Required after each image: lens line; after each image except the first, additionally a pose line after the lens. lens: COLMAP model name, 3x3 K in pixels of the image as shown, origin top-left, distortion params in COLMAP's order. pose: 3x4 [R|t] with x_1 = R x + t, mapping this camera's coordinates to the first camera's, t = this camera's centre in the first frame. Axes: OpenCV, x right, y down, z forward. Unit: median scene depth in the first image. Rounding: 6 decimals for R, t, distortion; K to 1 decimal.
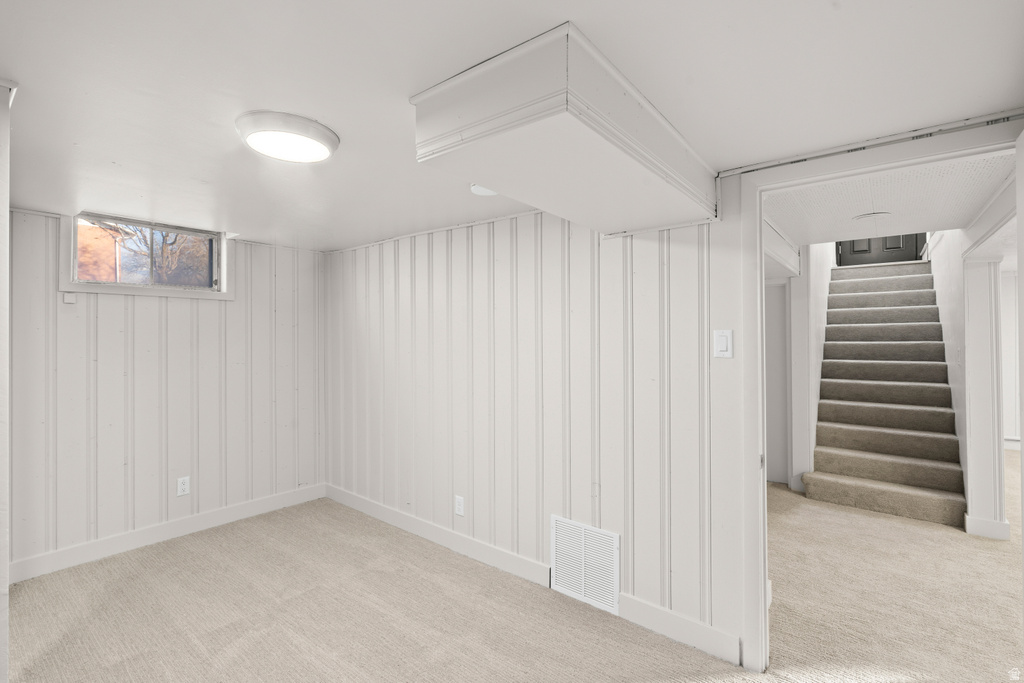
lens RADIAL K [[472.4, 0, 510.3], [0, 472.4, 336.4], [0, 0, 1]] dist [-0.002189, 0.001210]
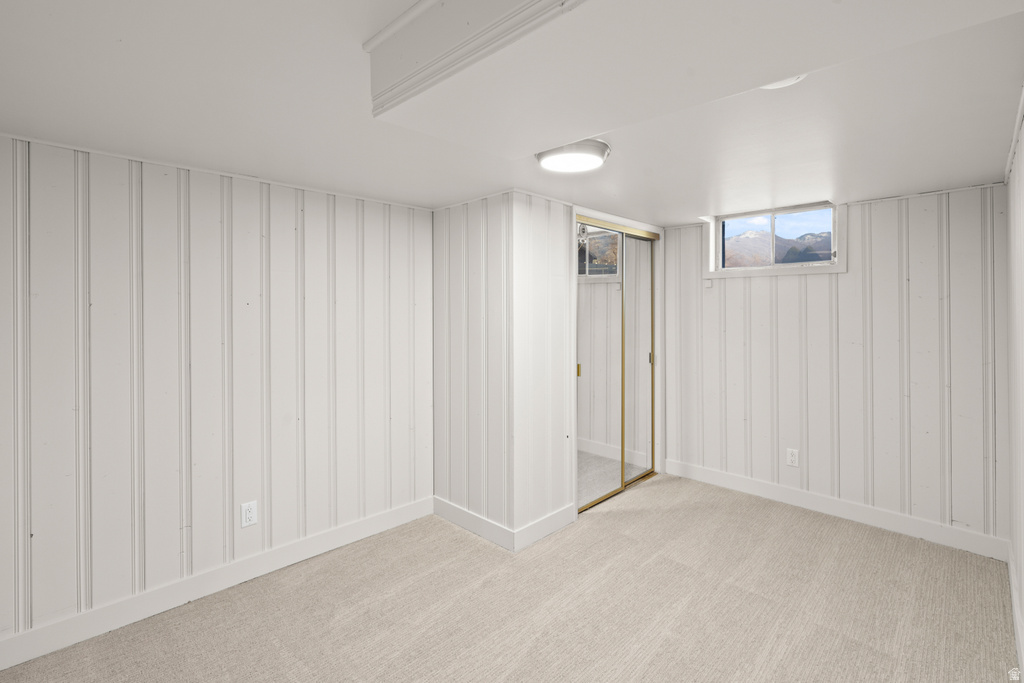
lens RADIAL K [[472.4, 0, 493.8], [0, 472.4, 312.1], [0, 0, 1]] dist [-0.002189, 0.001210]
pose [[-0.121553, 0.000066, -0.992585, 0.443997], [-0.002717, 0.999996, 0.000399, 0.000772], [0.992581, 0.002745, -0.121552, 0.512996]]
